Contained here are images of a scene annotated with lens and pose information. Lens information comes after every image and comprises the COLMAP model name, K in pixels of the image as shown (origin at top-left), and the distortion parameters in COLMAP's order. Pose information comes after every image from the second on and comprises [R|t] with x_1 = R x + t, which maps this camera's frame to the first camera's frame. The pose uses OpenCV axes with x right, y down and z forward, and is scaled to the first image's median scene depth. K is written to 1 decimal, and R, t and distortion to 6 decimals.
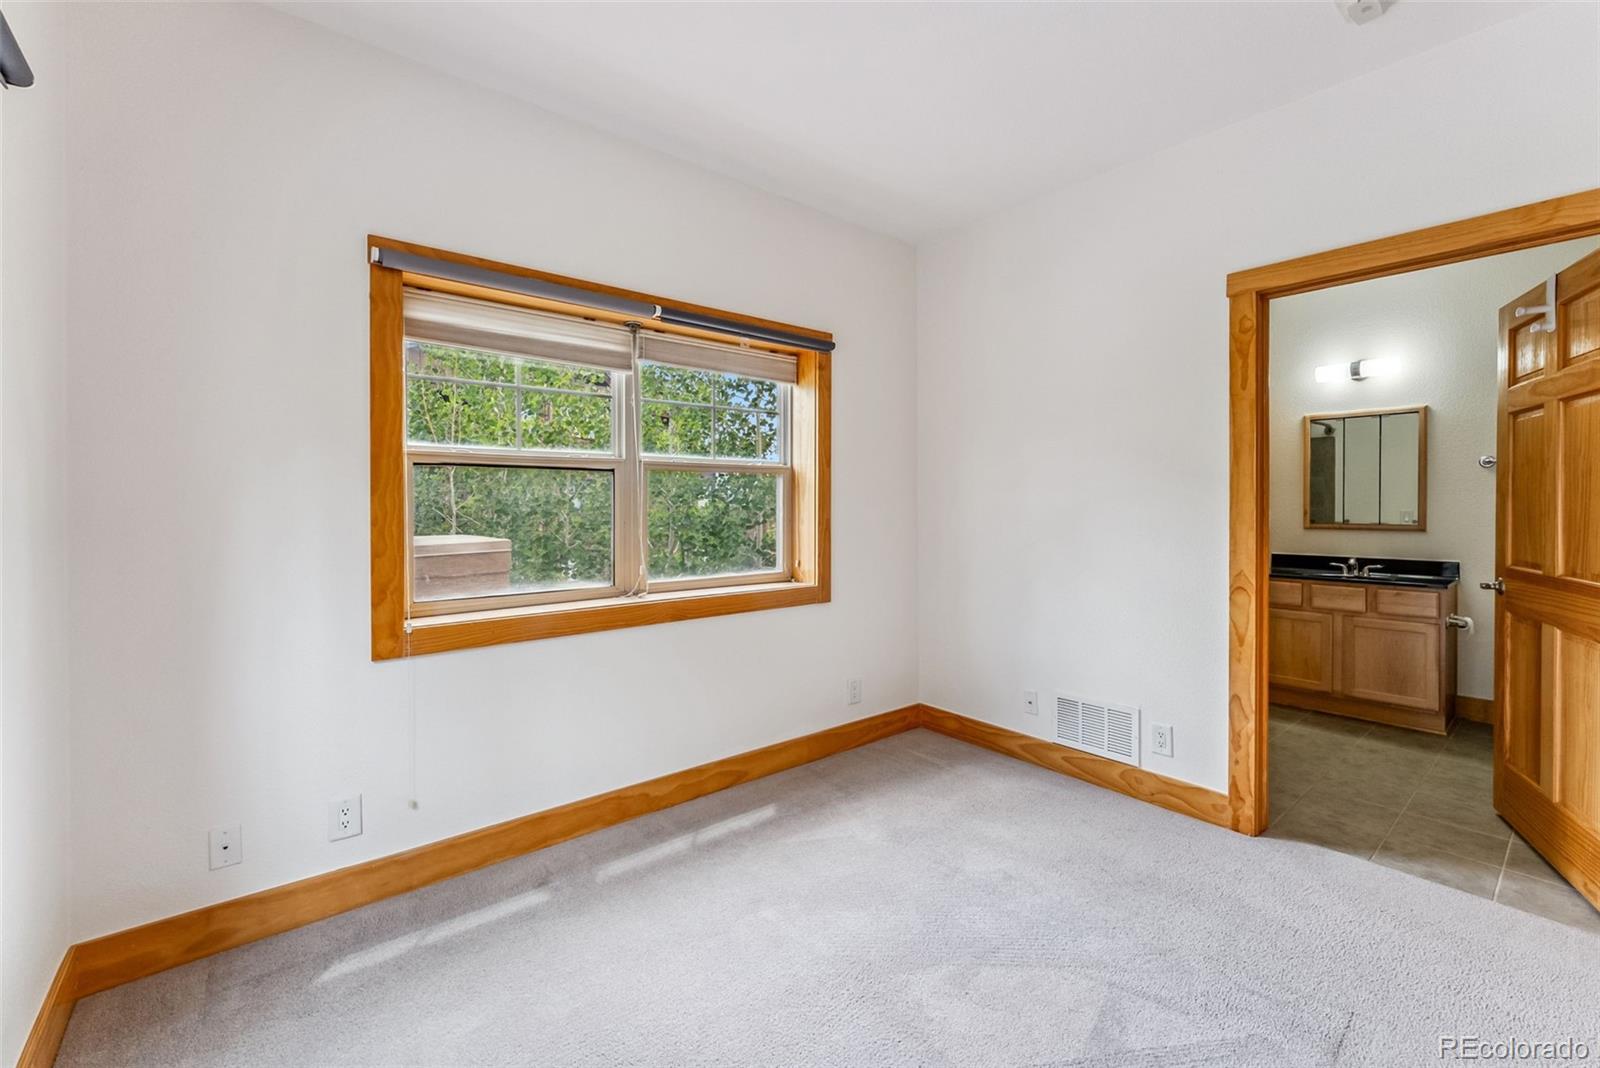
lens RADIAL K [[680.0, 0, 804.9], [0, 680.0, 506.8], [0, 0, 1]] dist [0.001991, 0.000198]
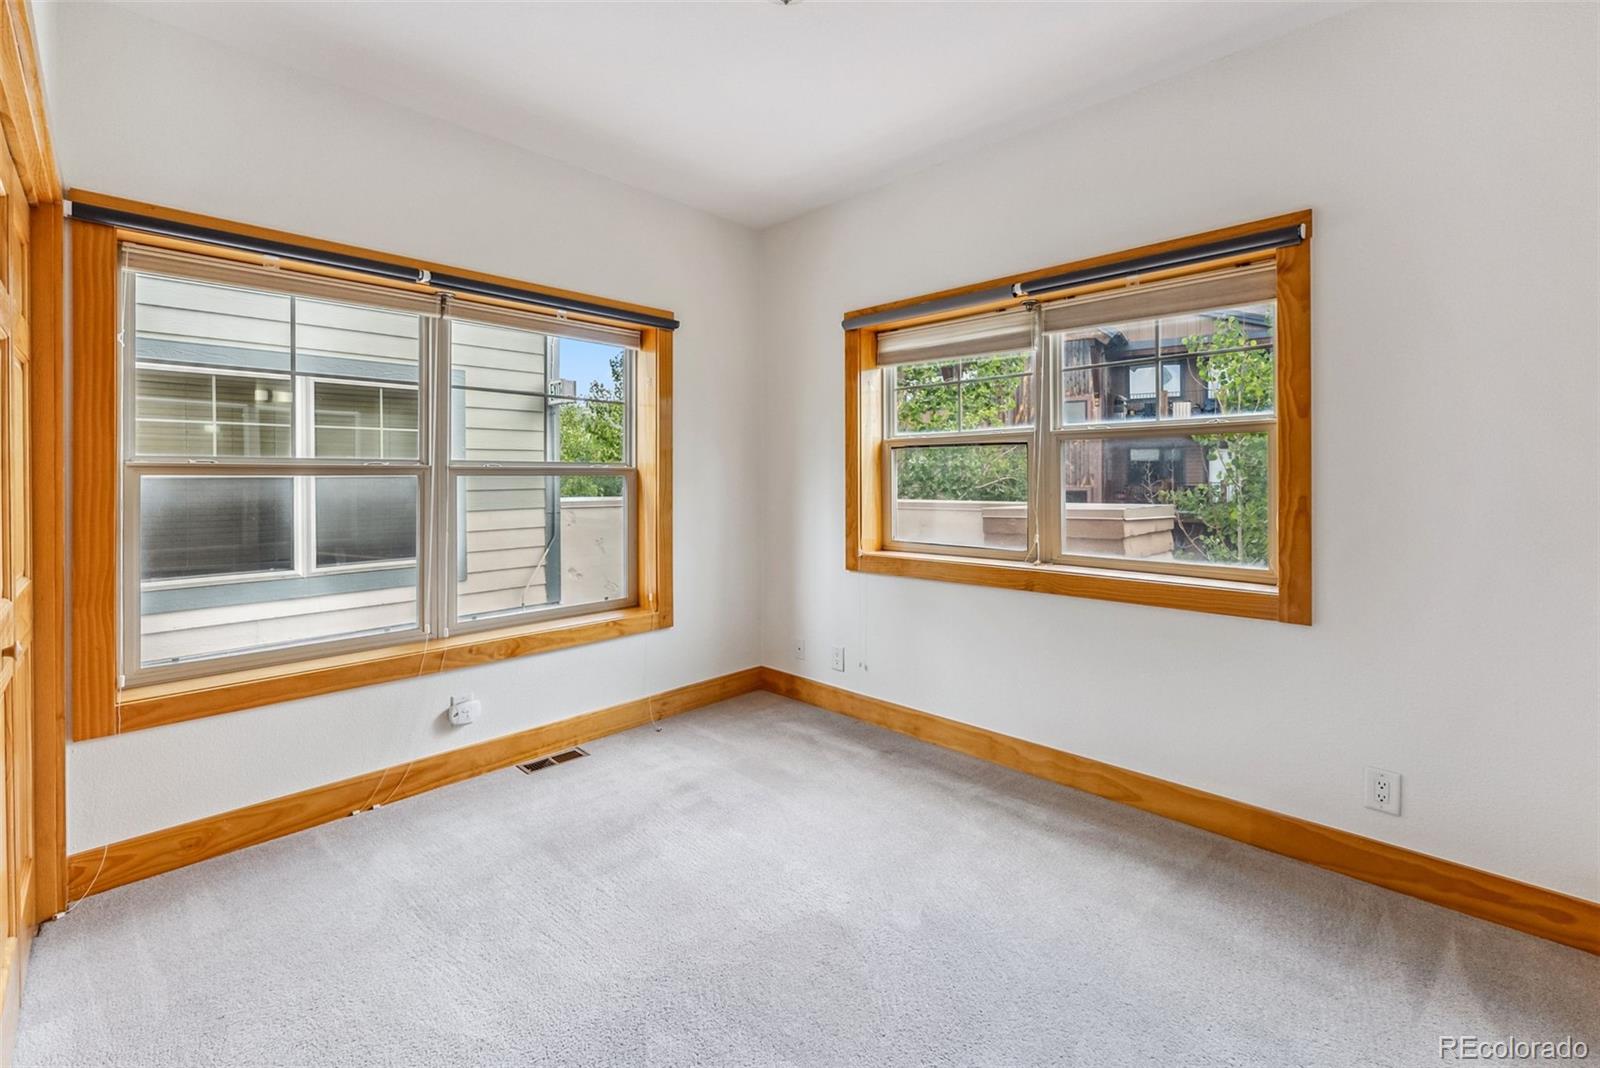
lens RADIAL K [[686.4, 0, 801.8], [0, 686.4, 473.6], [0, 0, 1]] dist [-0.000637, -0.000075]
pose [[0.097966, -0.000070, -0.995190, 0.575029], [-0.000696, 1.000000, -0.000139, -0.003798], [0.995190, 0.000707, 0.097966, 0.411677]]
